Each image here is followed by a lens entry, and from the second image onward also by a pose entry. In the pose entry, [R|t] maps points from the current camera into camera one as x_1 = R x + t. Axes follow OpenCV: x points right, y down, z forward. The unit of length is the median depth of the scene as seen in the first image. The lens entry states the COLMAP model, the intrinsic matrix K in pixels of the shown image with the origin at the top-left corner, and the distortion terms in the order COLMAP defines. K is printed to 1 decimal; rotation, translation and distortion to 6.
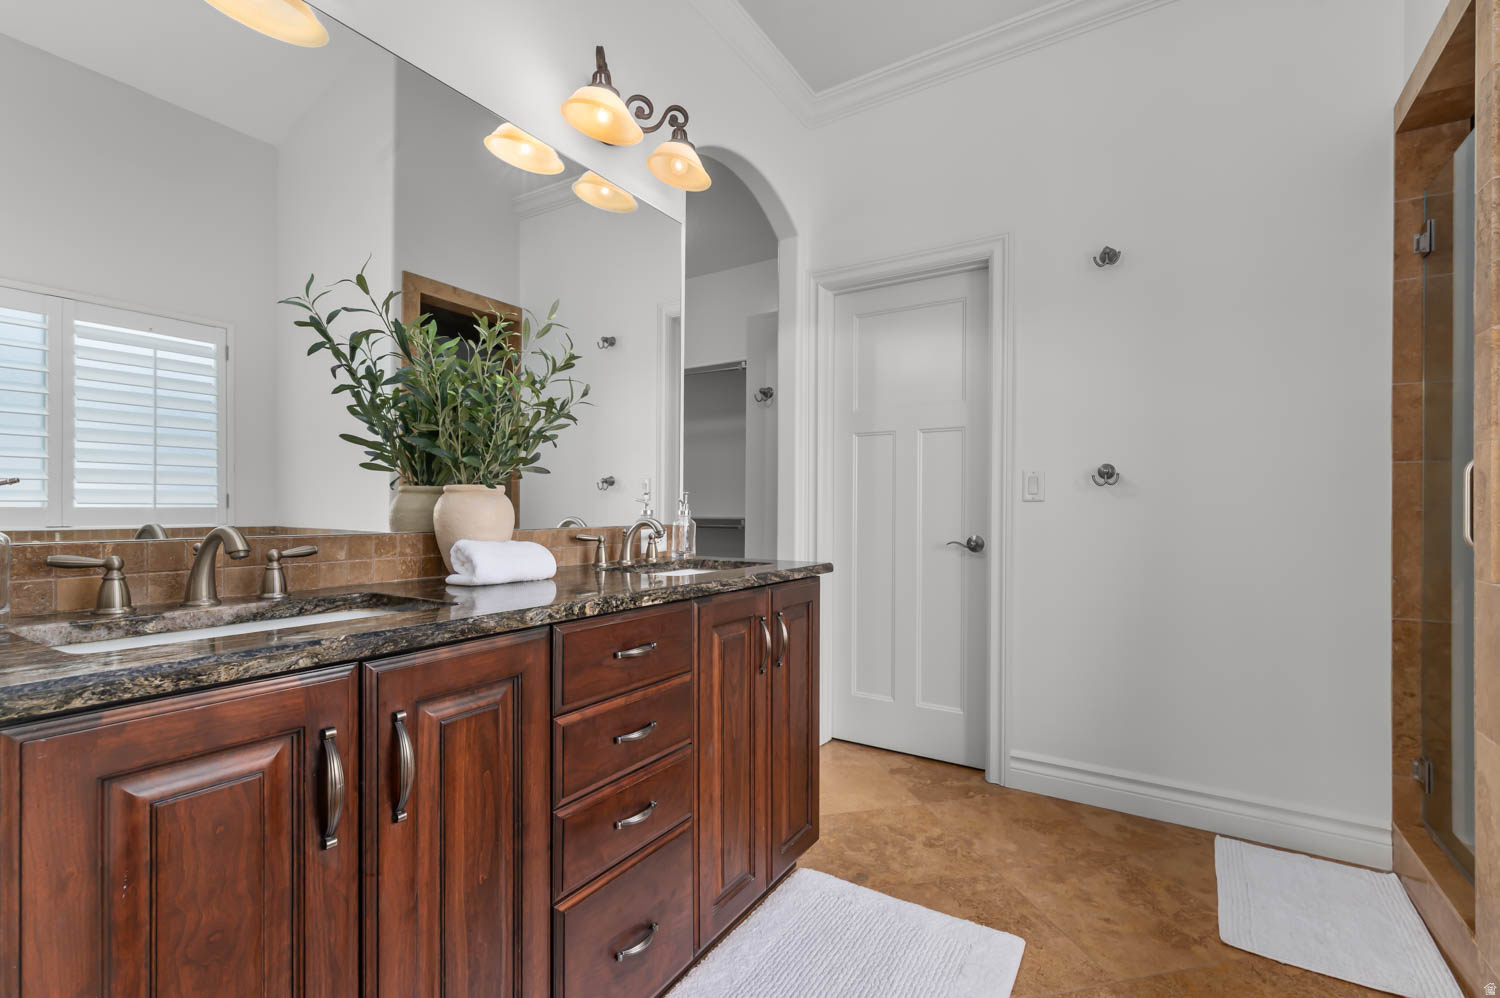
lens RADIAL K [[652.4, 0, 748.0], [0, 652.4, 503.9], [0, 0, 1]] dist [0.002088, -0.000239]
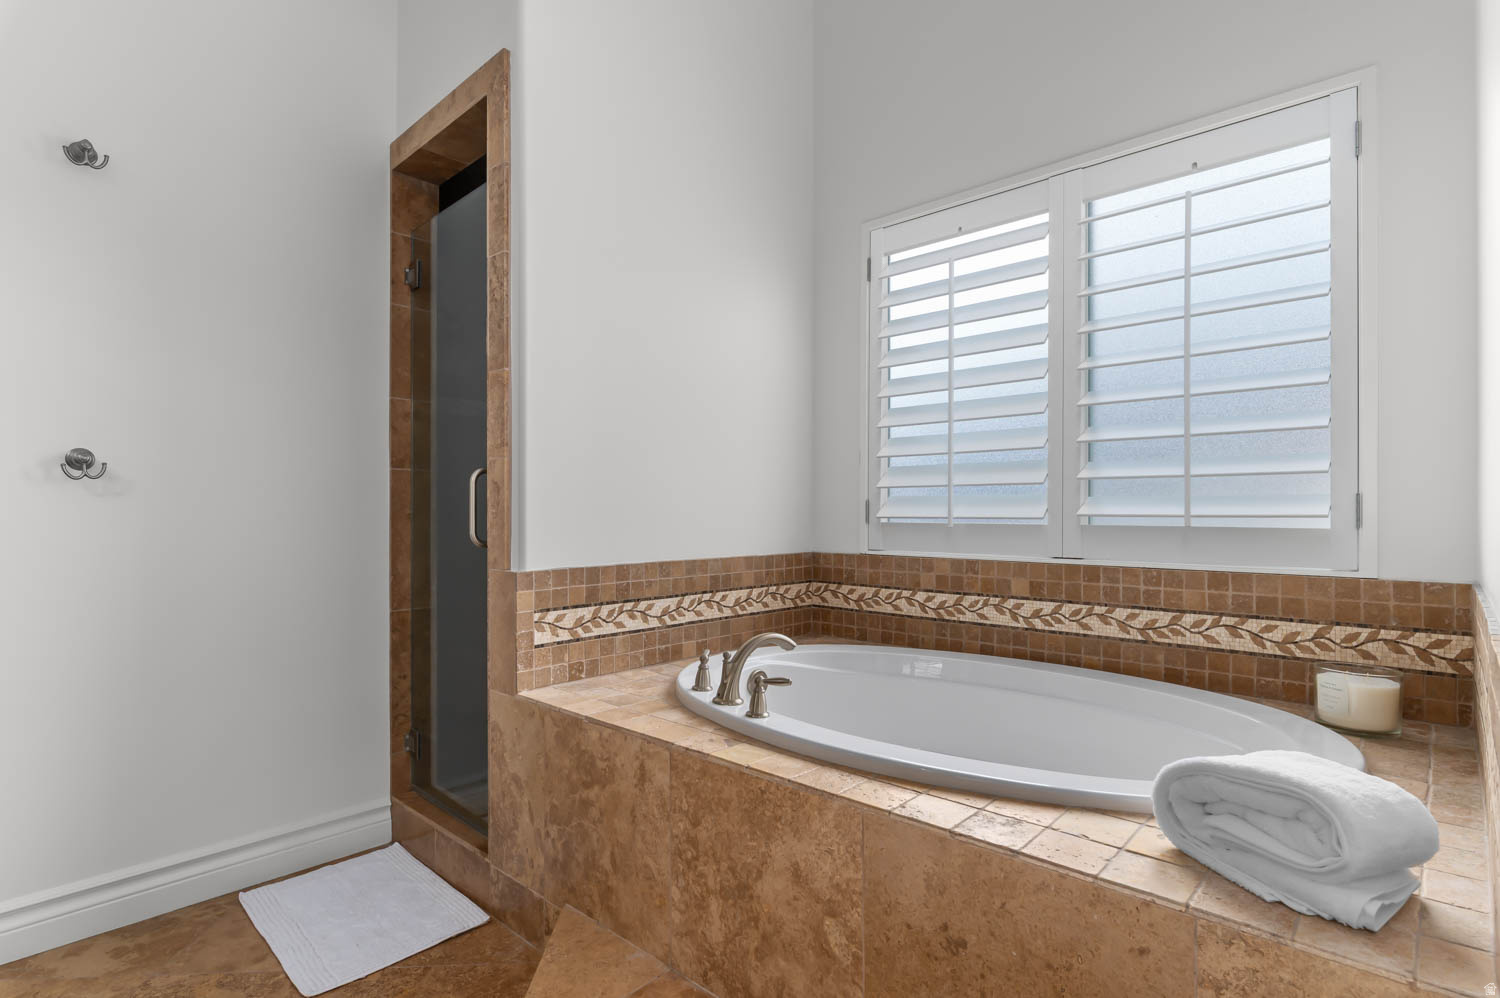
lens RADIAL K [[749.2, 0, 748.3], [0, 749.2, 507.5], [0, 0, 1]] dist [-0.000703, 0.001803]
pose [[0.180591, 0.001794, 0.983557, -0.142381], [-0.005014, 0.999987, -0.000903, -0.000578], [-0.983546, -0.004769, 0.180598, 0.186038]]
